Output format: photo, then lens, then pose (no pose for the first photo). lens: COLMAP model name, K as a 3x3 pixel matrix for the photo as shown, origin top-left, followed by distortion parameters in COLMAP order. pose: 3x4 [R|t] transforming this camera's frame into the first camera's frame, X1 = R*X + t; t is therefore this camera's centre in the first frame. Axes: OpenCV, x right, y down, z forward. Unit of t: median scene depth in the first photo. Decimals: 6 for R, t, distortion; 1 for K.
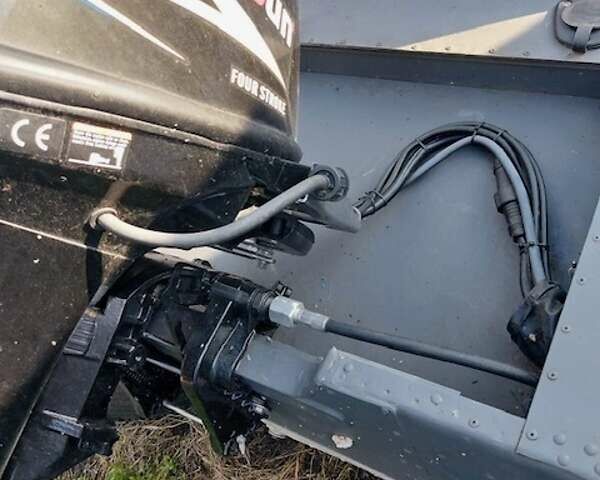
lens RADIAL K [[574.4, 0, 300.0], [0, 574.4, 240.0], [0, 0, 1]] dist [0.084681, -0.115426]
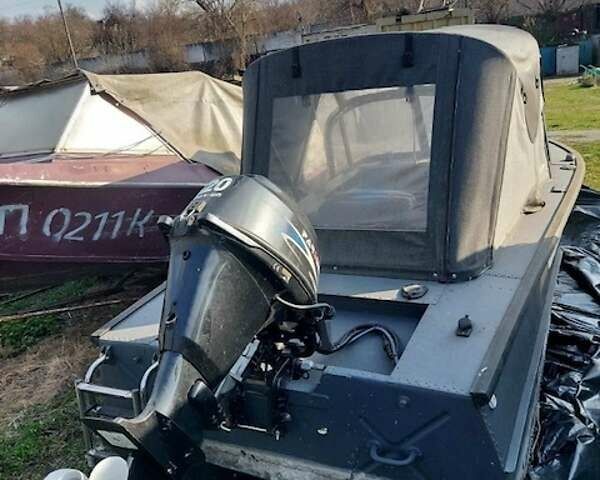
lens RADIAL K [[574.4, 0, 300.0], [0, 574.4, 240.0], [0, 0, 1]] dist [0.084681, -0.115426]
pose [[0.982938, 0.147408, 0.110013, -0.404603], [-0.061010, 0.825536, -0.561042, 1.061698], [-0.173522, 0.544758, 0.820444, -1.392833]]
